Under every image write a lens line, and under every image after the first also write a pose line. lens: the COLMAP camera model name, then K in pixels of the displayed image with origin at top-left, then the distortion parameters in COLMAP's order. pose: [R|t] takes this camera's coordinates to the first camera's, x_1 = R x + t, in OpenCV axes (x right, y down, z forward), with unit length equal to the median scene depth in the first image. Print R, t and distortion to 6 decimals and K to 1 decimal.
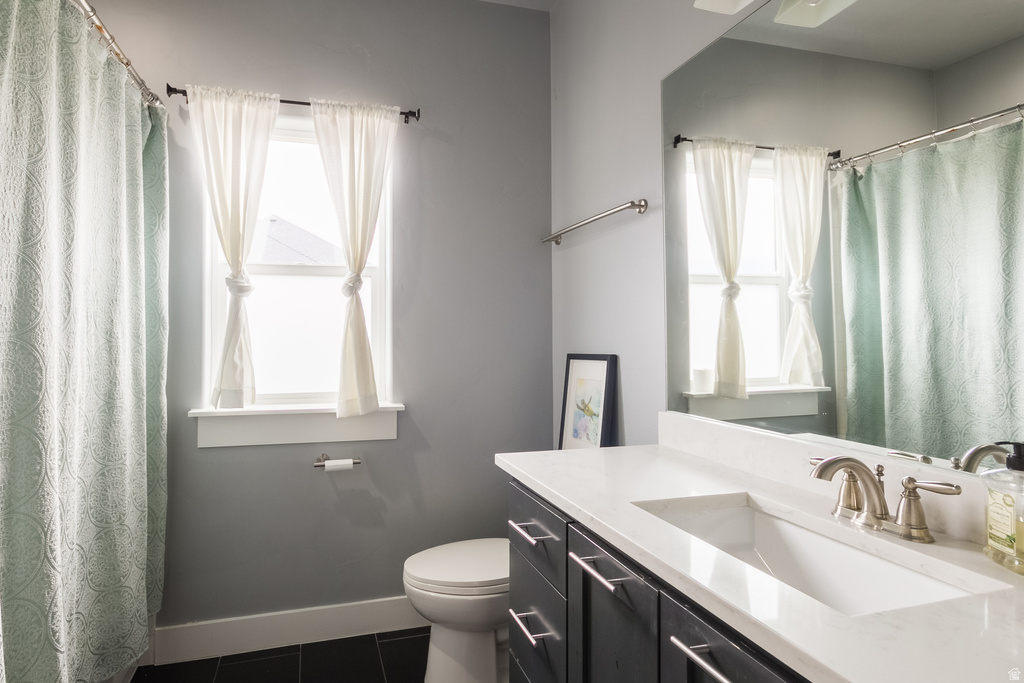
lens RADIAL K [[466.1, 0, 497.3], [0, 466.1, 336.5], [0, 0, 1]] dist [0.003324, -0.006476]
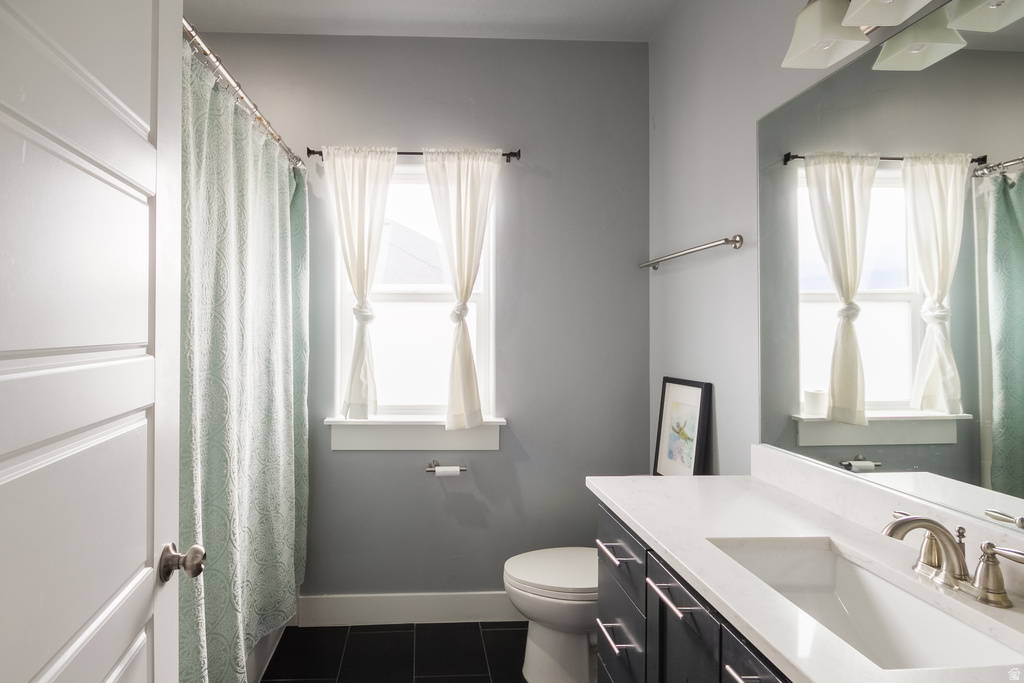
lens RADIAL K [[479.5, 0, 514.8], [0, 479.5, 350.6], [0, 0, 1]] dist [0.005095, -0.009490]
pose [[0.982293, 0.014873, -0.186759, 0.033854], [-0.006517, 0.998953, 0.045280, -0.081811], [0.187237, -0.043261, 0.981362, -0.099737]]
